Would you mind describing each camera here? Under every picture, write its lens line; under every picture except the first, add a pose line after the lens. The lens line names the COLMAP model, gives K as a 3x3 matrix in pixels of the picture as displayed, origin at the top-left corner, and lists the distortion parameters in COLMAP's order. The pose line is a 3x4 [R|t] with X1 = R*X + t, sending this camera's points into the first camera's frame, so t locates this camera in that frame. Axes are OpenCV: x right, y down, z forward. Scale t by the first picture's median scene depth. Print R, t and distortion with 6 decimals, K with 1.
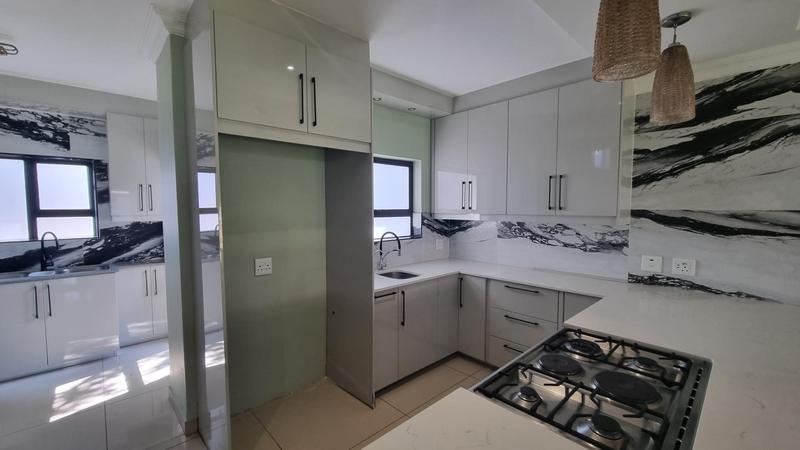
lens RADIAL K [[327.5, 0, 402.1], [0, 327.5, 227.0], [0, 0, 1]] dist [0.000372, -0.000740]
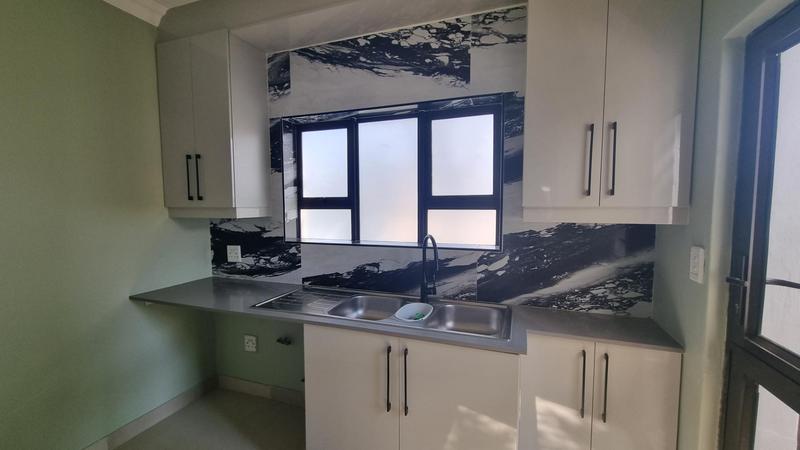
lens RADIAL K [[327.5, 0, 402.1], [0, 327.5, 227.0], [0, 0, 1]] dist [0.000372, -0.000740]
pose [[0.446534, 0.066074, -0.892323, -0.568578], [-0.050150, 0.997550, 0.048770, -0.022010], [0.893360, 0.022973, 0.448754, 0.662261]]
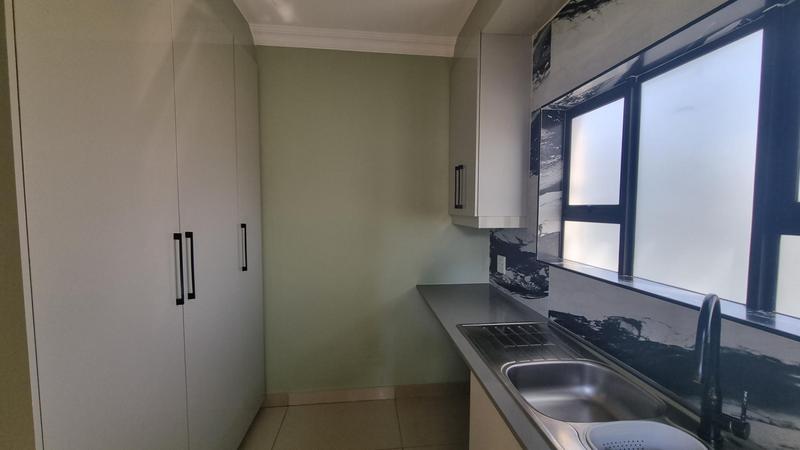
lens RADIAL K [[327.5, 0, 402.1], [0, 327.5, 227.0], [0, 0, 1]] dist [0.000372, -0.000740]
pose [[-0.598755, 0.047496, -0.799523, -0.705775], [-0.049597, 0.994126, 0.096199, -0.043117], [0.799395, 0.097254, -0.592882, 0.890390]]
